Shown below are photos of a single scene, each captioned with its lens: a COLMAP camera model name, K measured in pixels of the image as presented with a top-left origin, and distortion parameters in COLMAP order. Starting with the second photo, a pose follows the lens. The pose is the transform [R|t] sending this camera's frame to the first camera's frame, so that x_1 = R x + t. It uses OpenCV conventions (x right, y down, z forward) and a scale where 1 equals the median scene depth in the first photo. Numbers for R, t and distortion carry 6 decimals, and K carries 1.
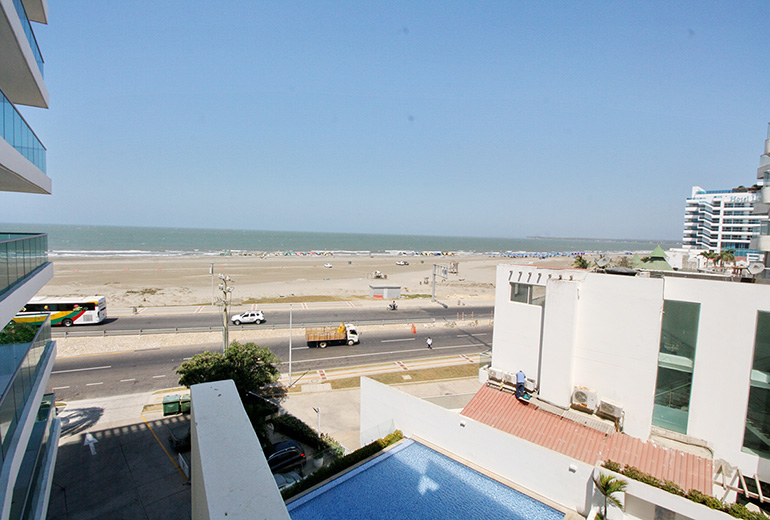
lens RADIAL K [[360.7, 0, 385.0], [0, 360.7, 260.0], [0, 0, 1]] dist [-0.028690, -0.001013]
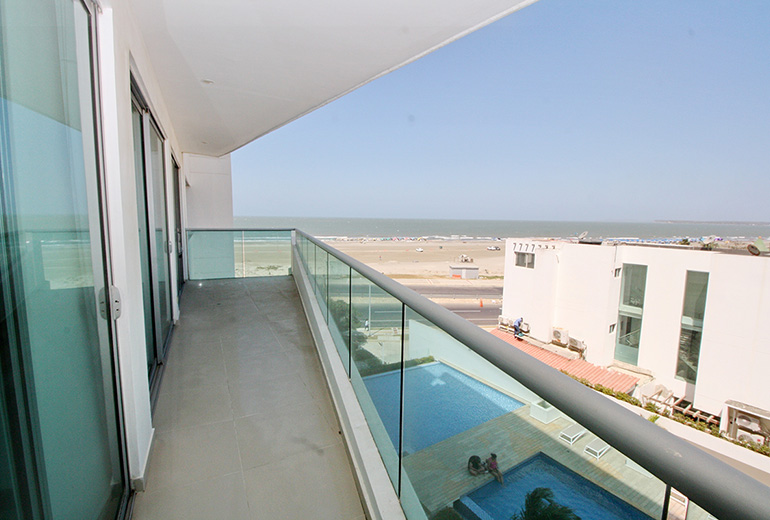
lens RADIAL K [[360.7, 0, 385.0], [0, 360.7, 260.0], [0, 0, 1]] dist [-0.028690, -0.001013]
pose [[0.961597, 0.011648, -0.274218, 0.265981], [-0.002003, 0.999370, 0.035428, 0.049219], [0.274458, -0.033518, 0.961015, -0.437263]]
